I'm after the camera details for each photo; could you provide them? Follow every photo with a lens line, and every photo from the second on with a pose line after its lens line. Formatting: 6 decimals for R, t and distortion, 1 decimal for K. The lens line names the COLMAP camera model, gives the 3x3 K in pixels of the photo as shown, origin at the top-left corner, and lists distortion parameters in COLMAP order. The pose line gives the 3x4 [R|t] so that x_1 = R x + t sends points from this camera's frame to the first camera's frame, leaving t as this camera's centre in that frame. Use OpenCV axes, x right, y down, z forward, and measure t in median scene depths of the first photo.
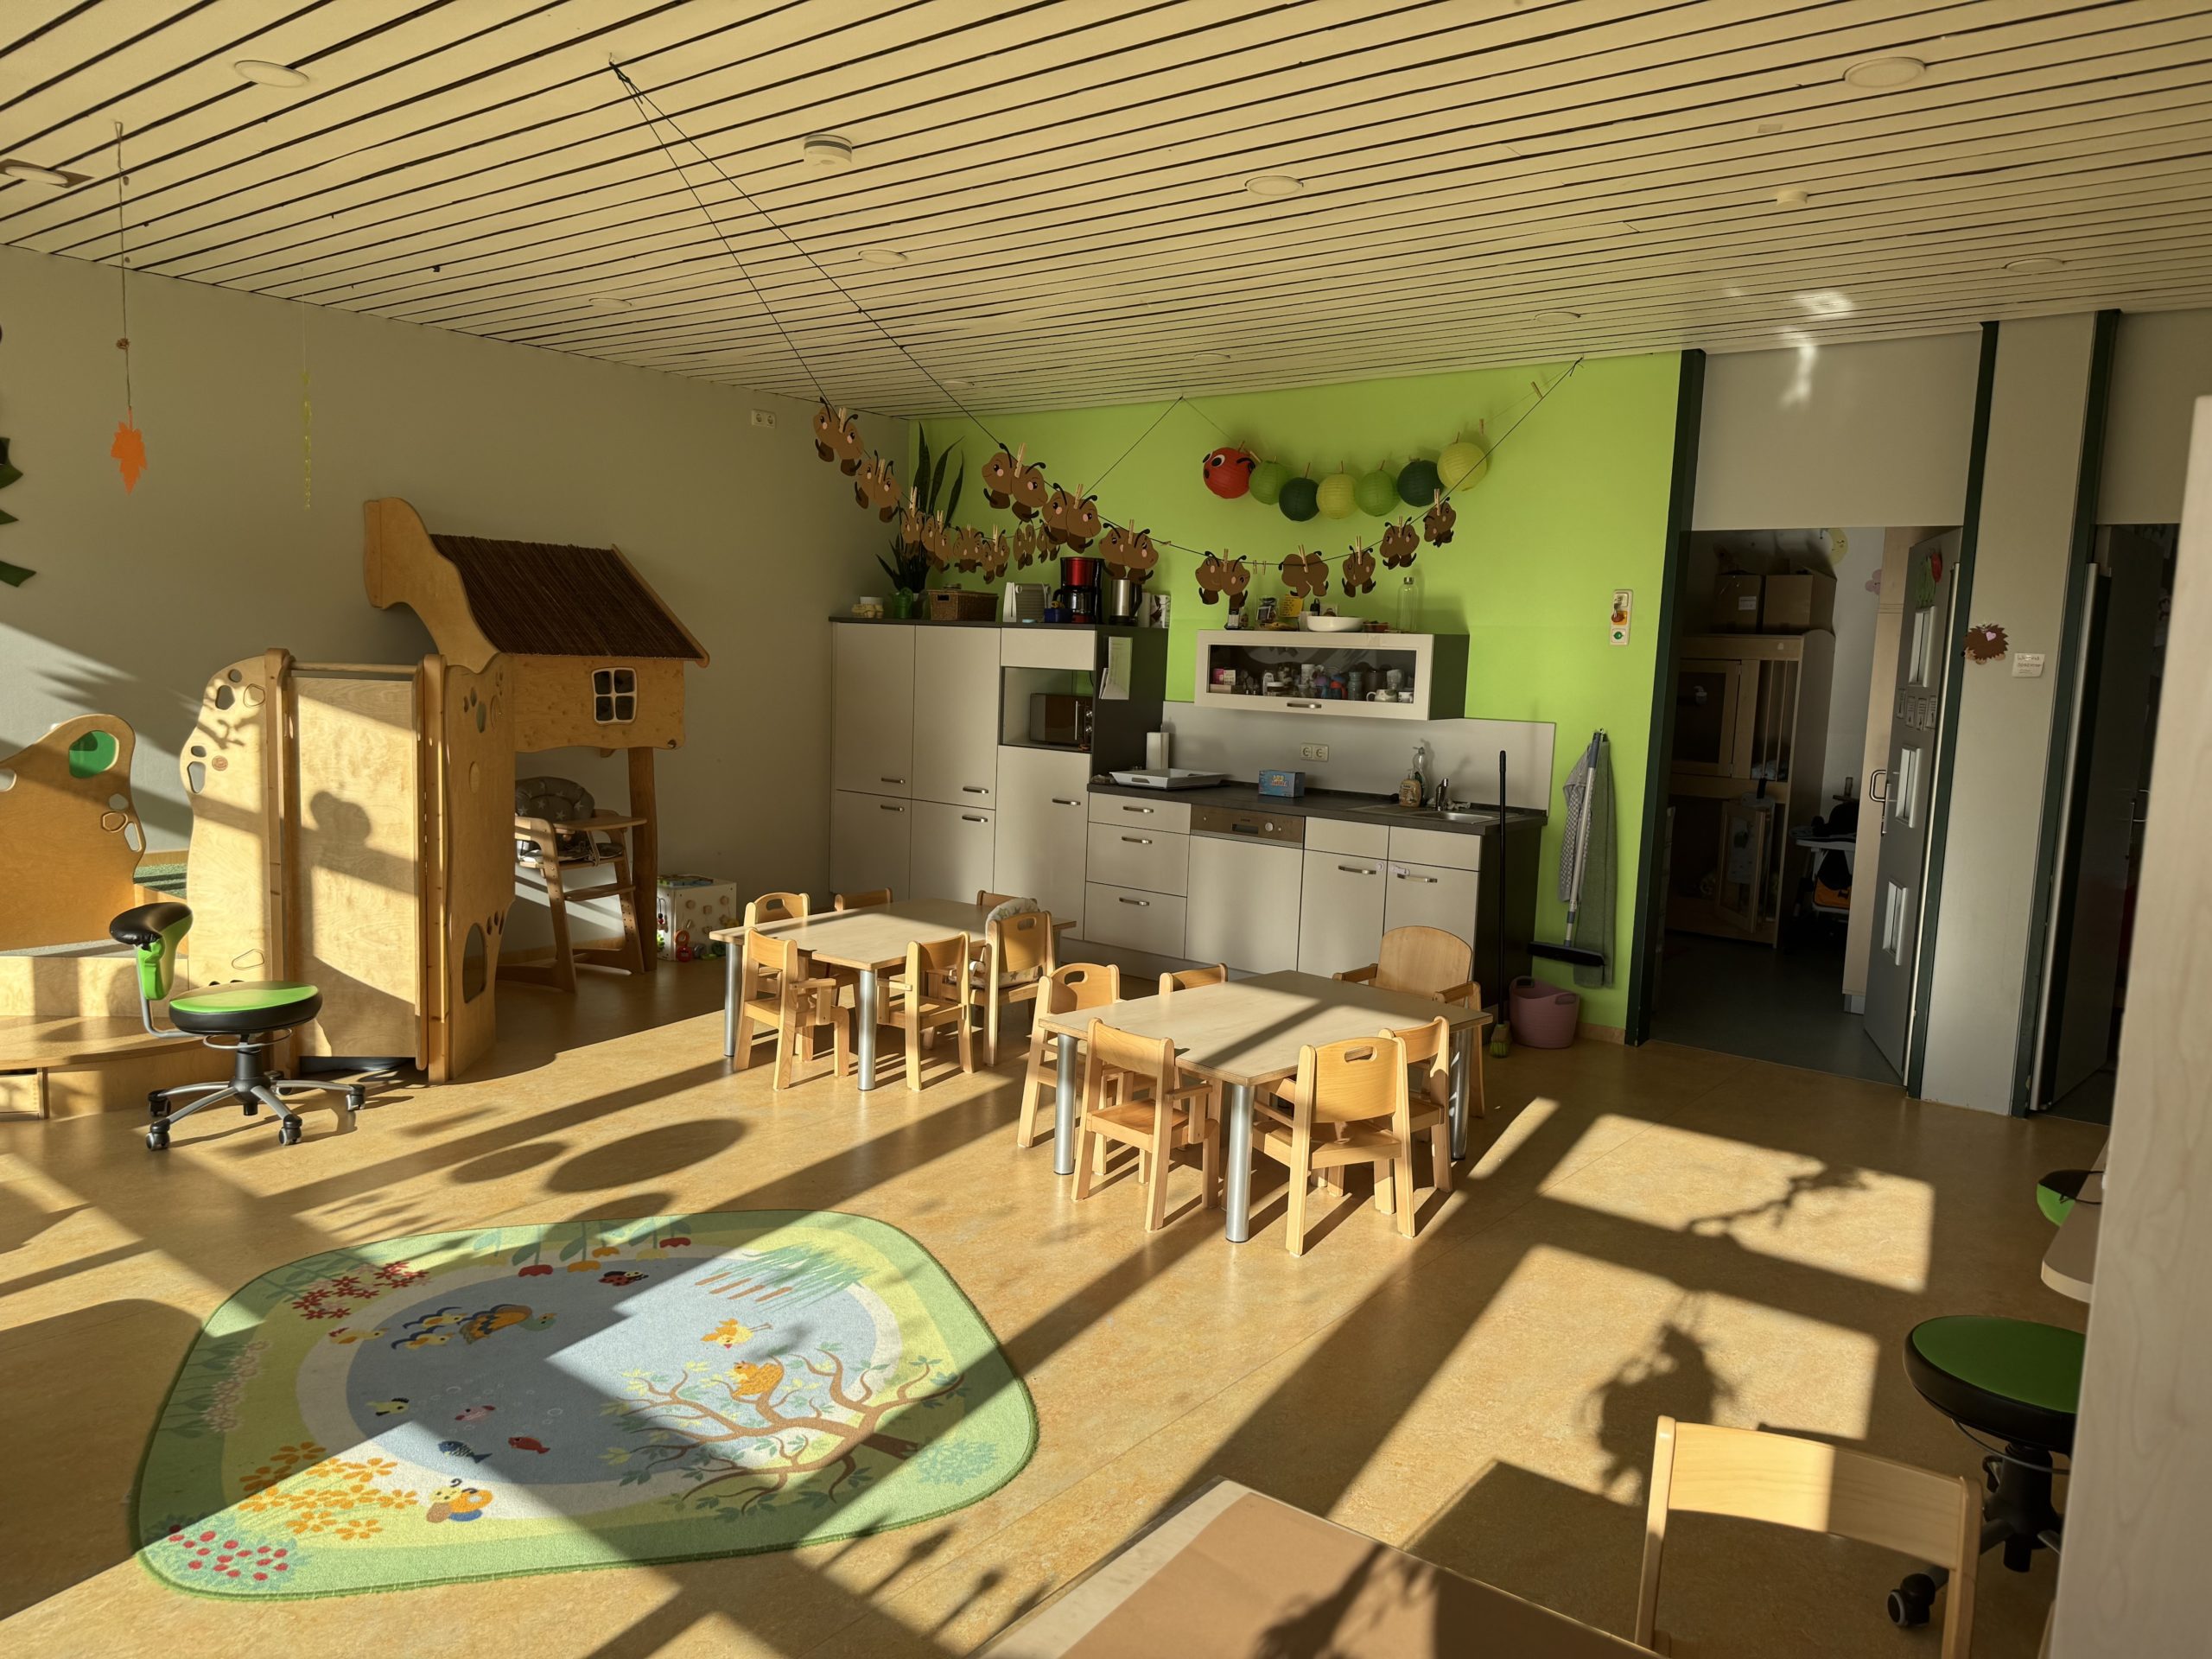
lens RADIAL K [[1552.1, 0, 1110.8], [0, 1552.1, 845.8], [0, 0, 1]] dist [-0.005441, -0.009183]
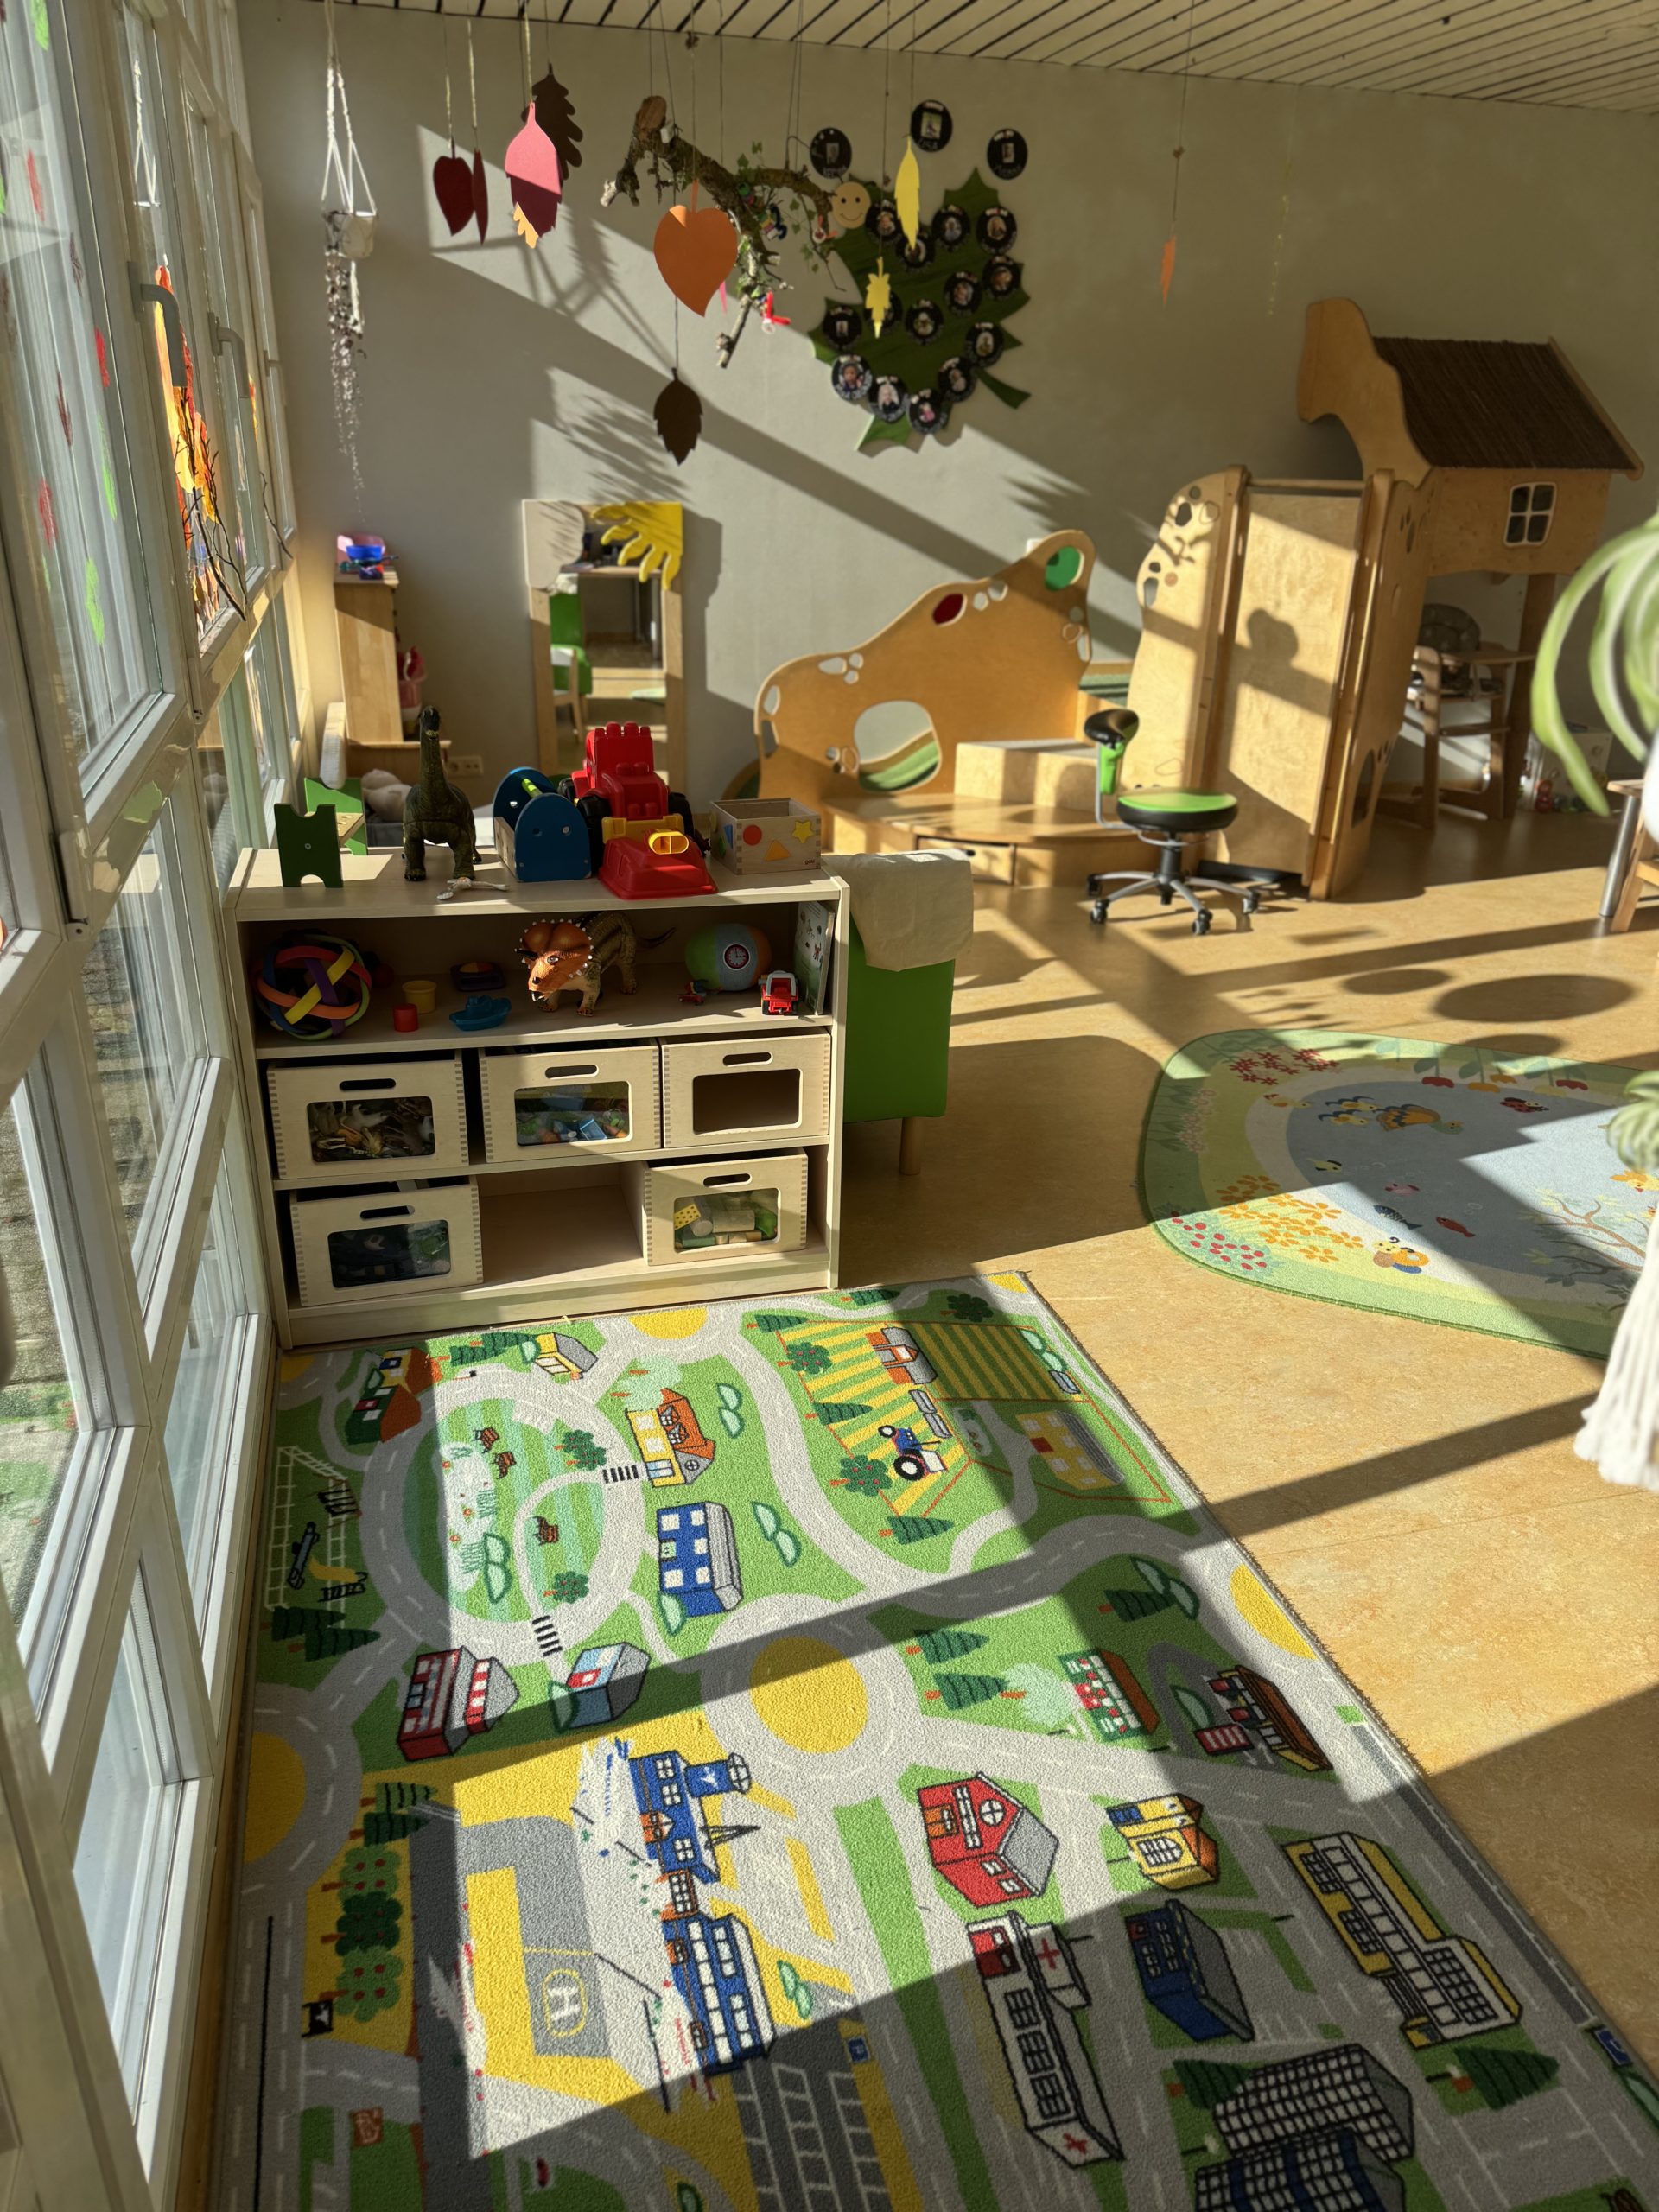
lens RADIAL K [[1525.8, 0, 821.1], [0, 1525.8, 1118.9], [0, 0, 1]] dist [0.112618, -0.181770]
pose [[0.794586, 0.221902, -0.565148, -0.078920], [-0.061883, 0.955571, 0.288193, 0.012412], [0.603990, -0.194021, 0.773015, -0.076260]]
